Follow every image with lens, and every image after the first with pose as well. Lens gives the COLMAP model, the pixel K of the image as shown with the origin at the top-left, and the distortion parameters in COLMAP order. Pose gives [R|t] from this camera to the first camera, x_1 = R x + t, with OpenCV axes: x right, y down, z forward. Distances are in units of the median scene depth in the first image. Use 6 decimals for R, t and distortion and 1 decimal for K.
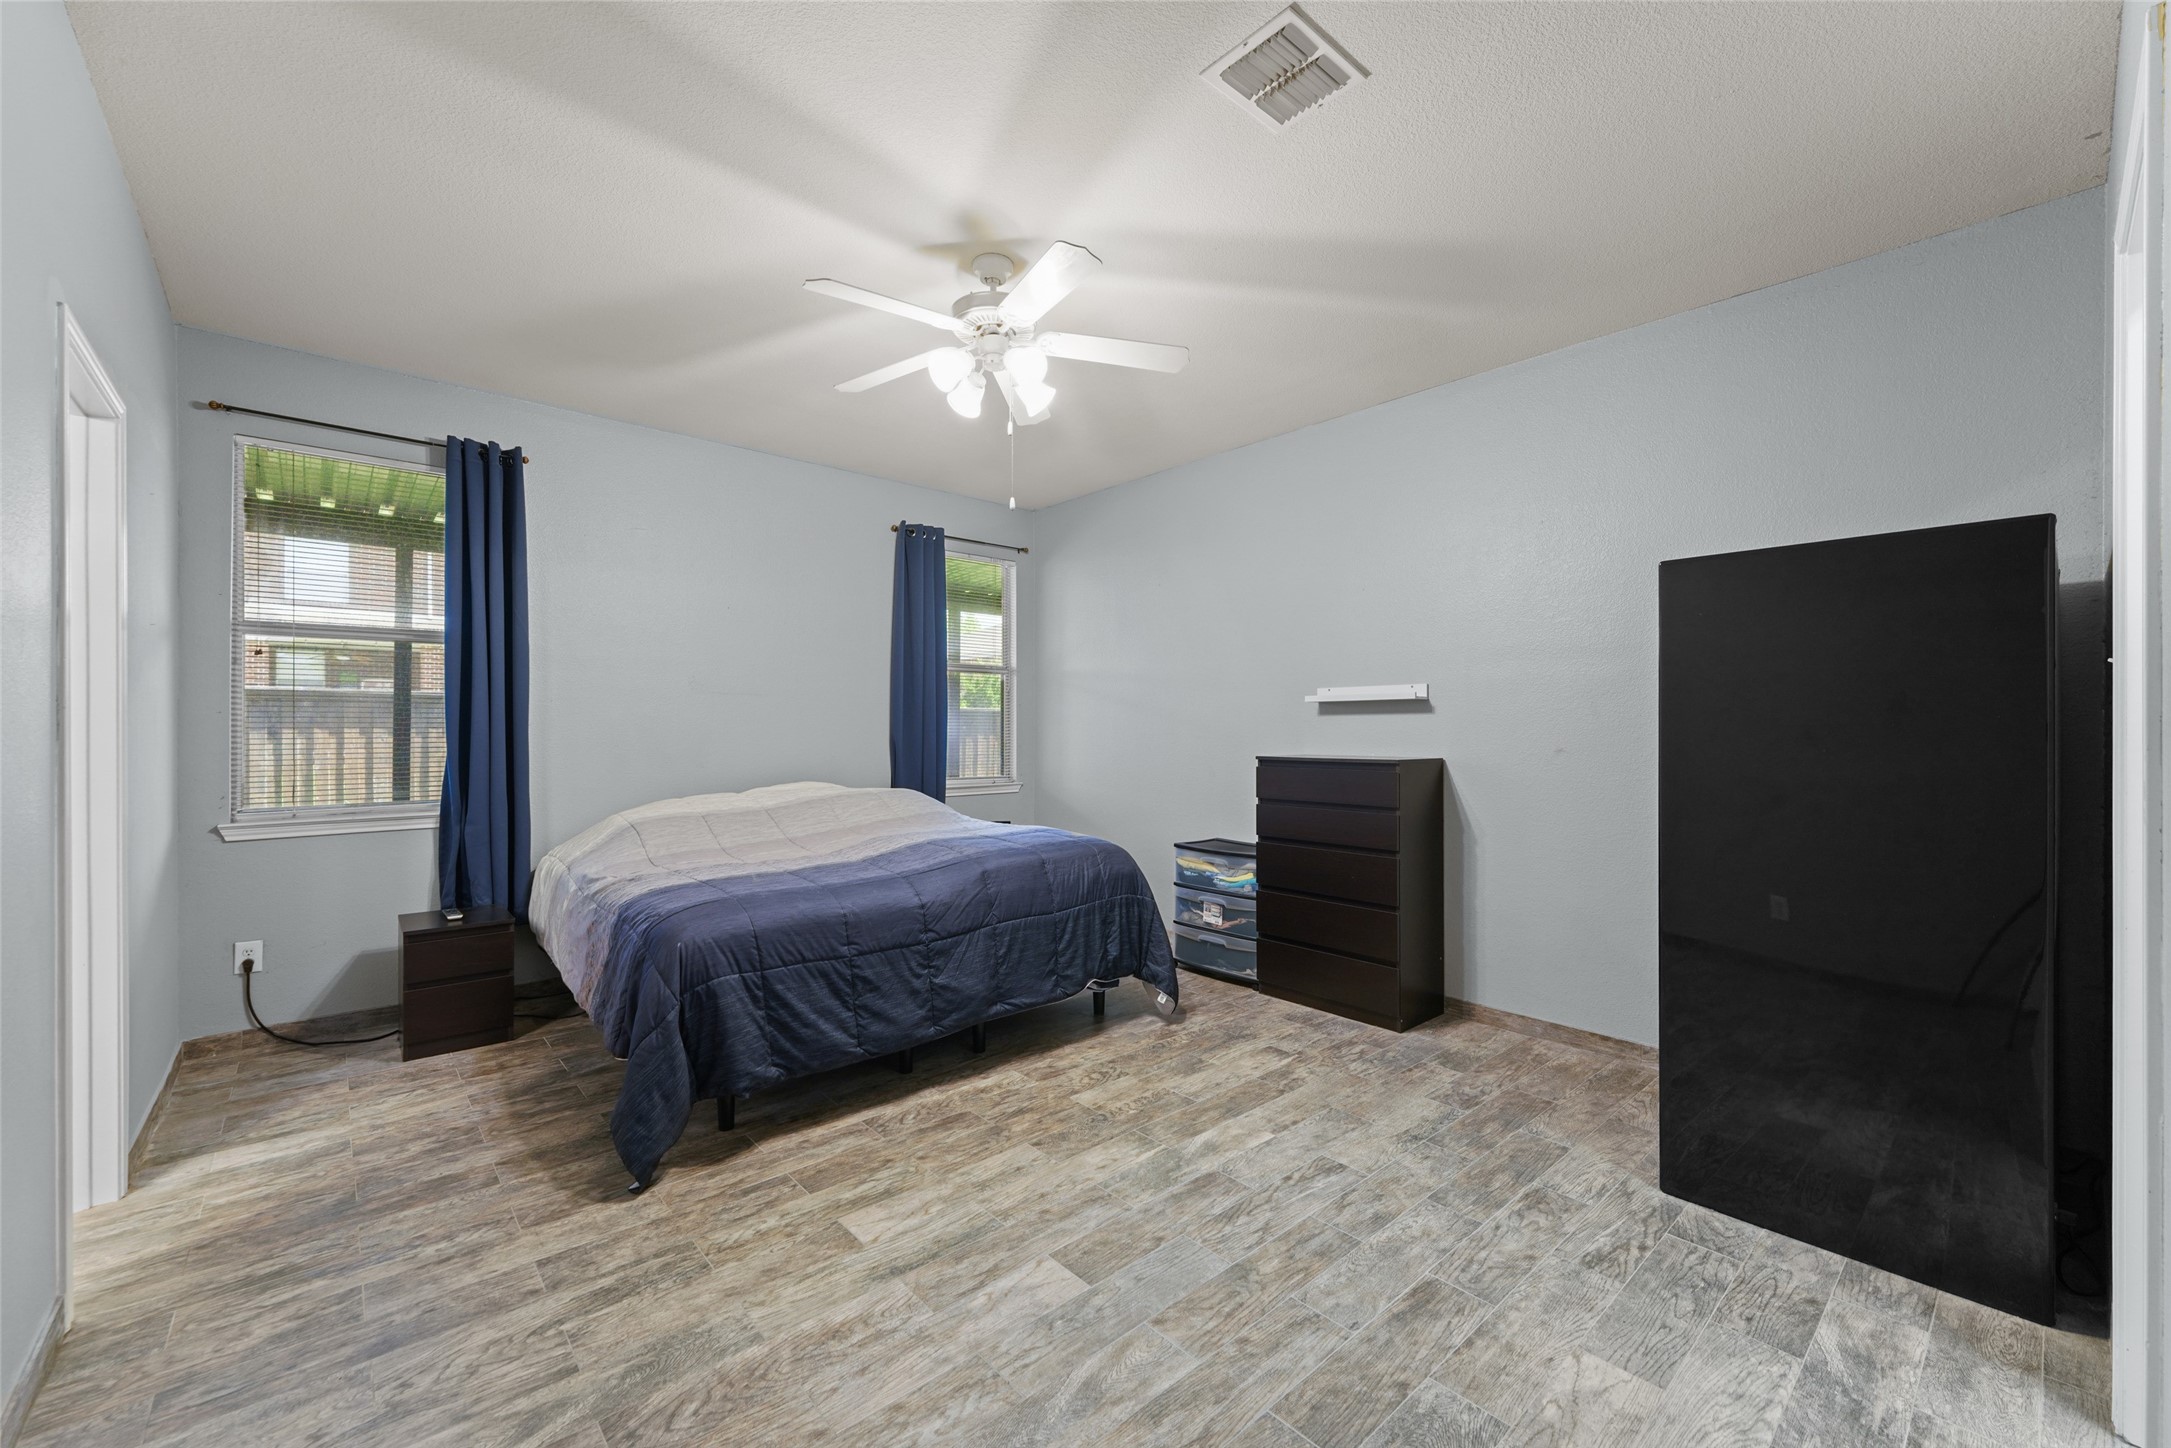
lens RADIAL K [[856.7, 0, 1084.9], [0, 856.7, 725.6], [0, 0, 1]] dist [0.005818, -0.001472]
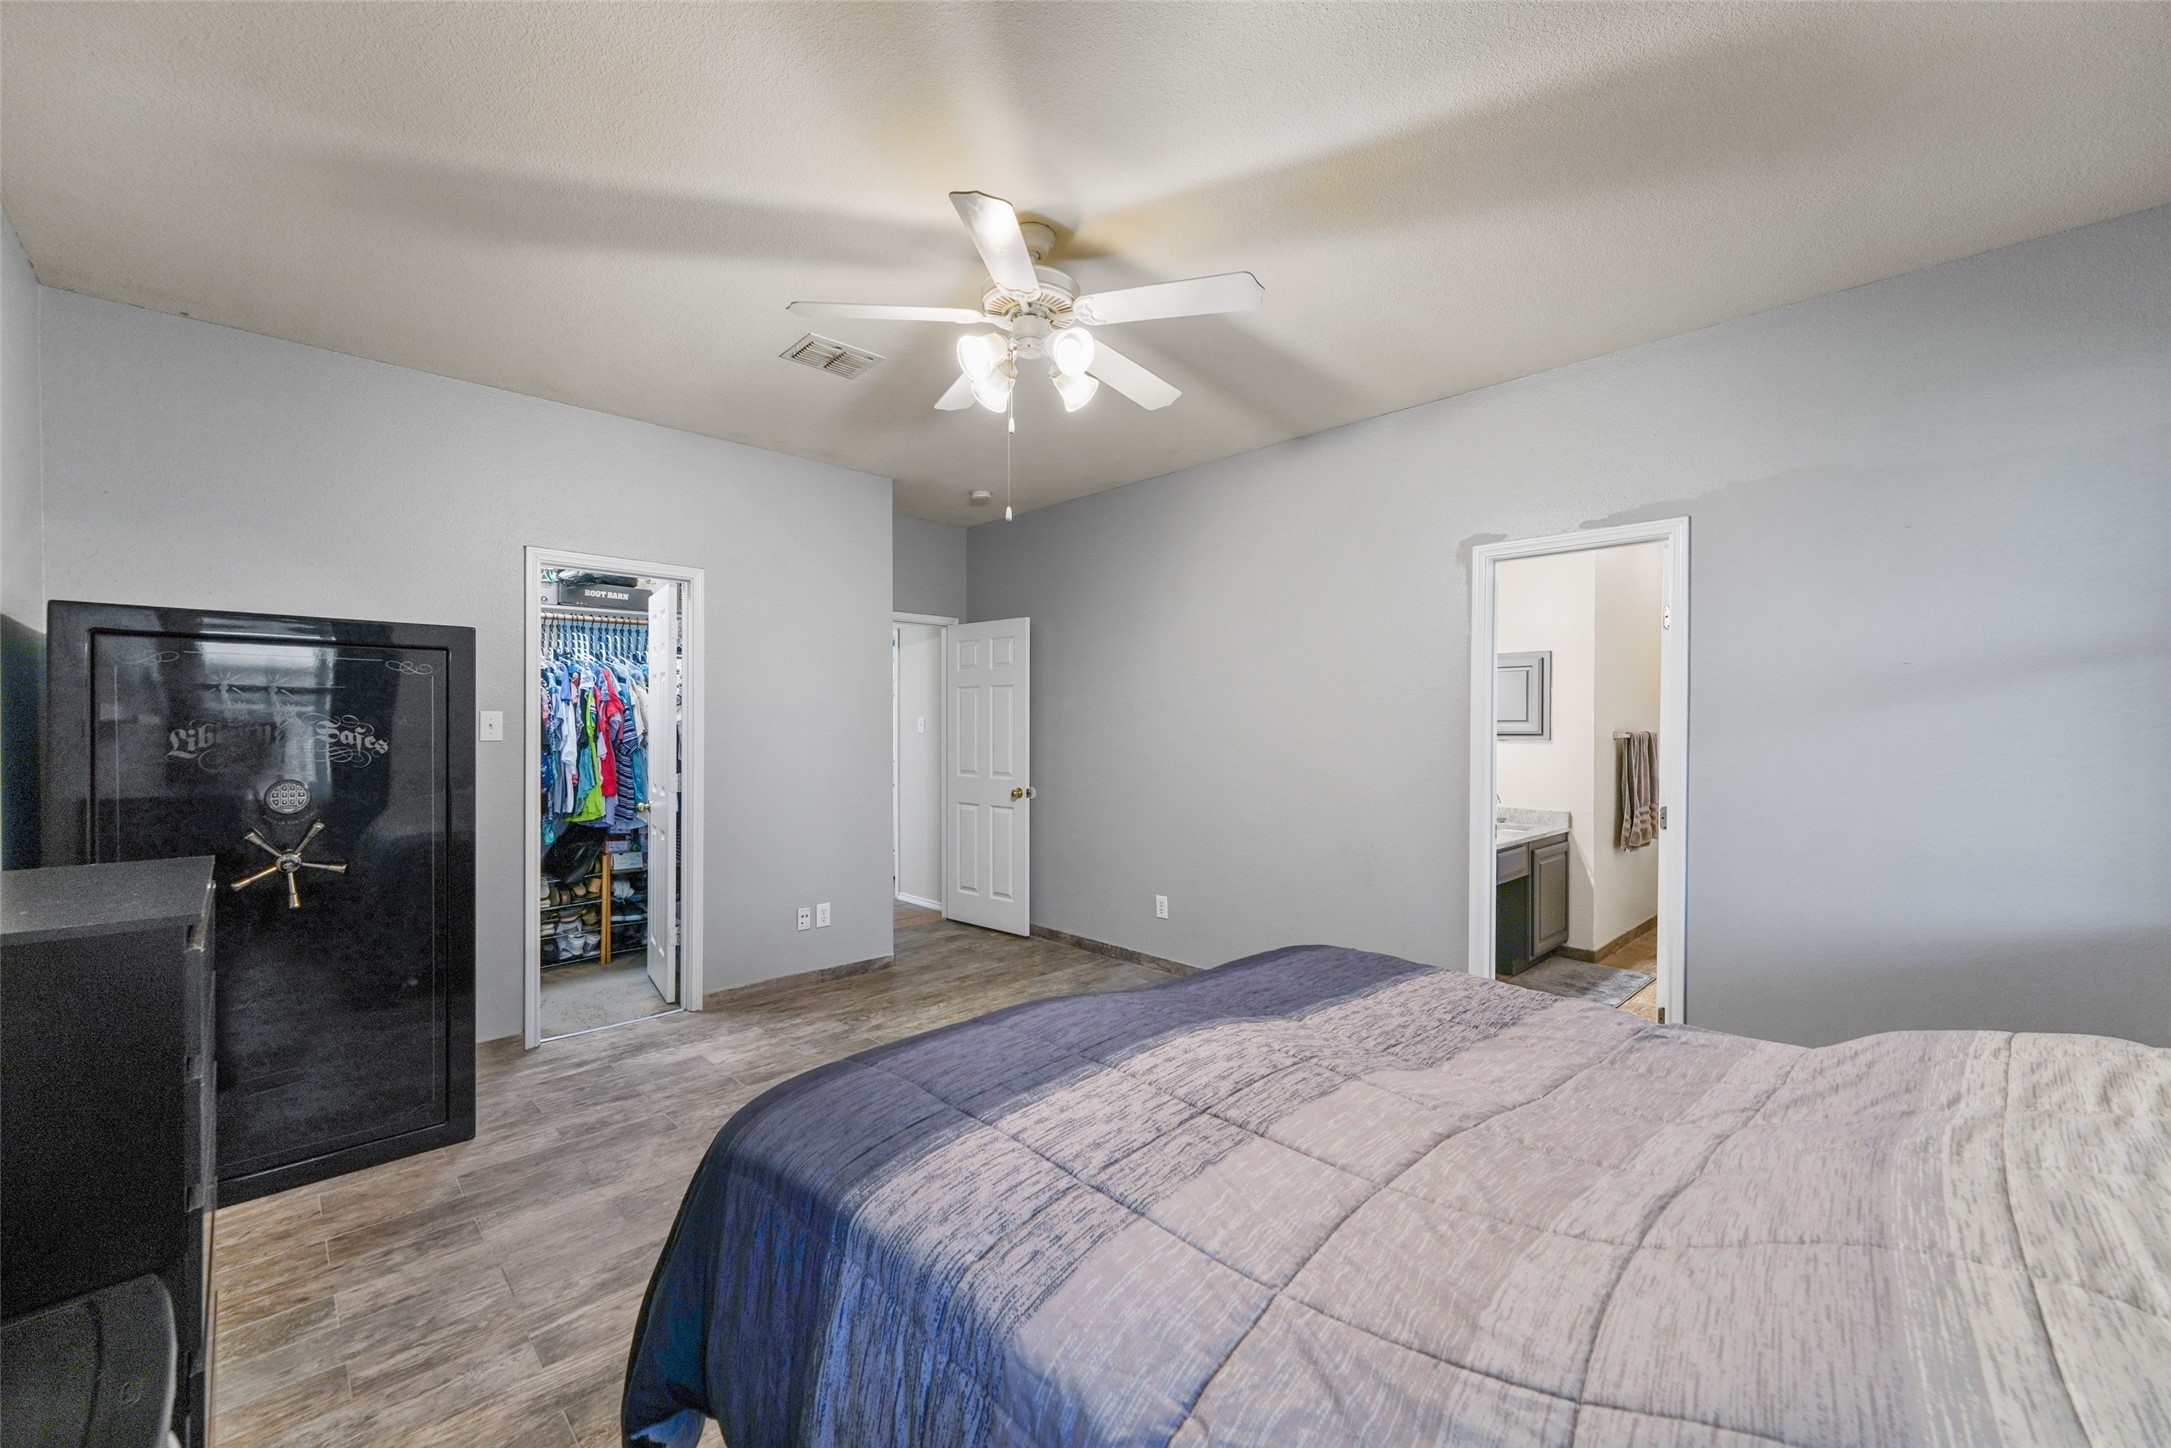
lens RADIAL K [[856.7, 0, 1087.4], [0, 856.7, 732.9], [0, 0, 1]] dist [0.005818, -0.001472]
pose [[-0.998879, -0.000673, -0.047329, -0.129559], [-0.000763, 0.999998, 0.001879, -0.035929], [0.047328, 0.001913, -0.998878, 2.008828]]
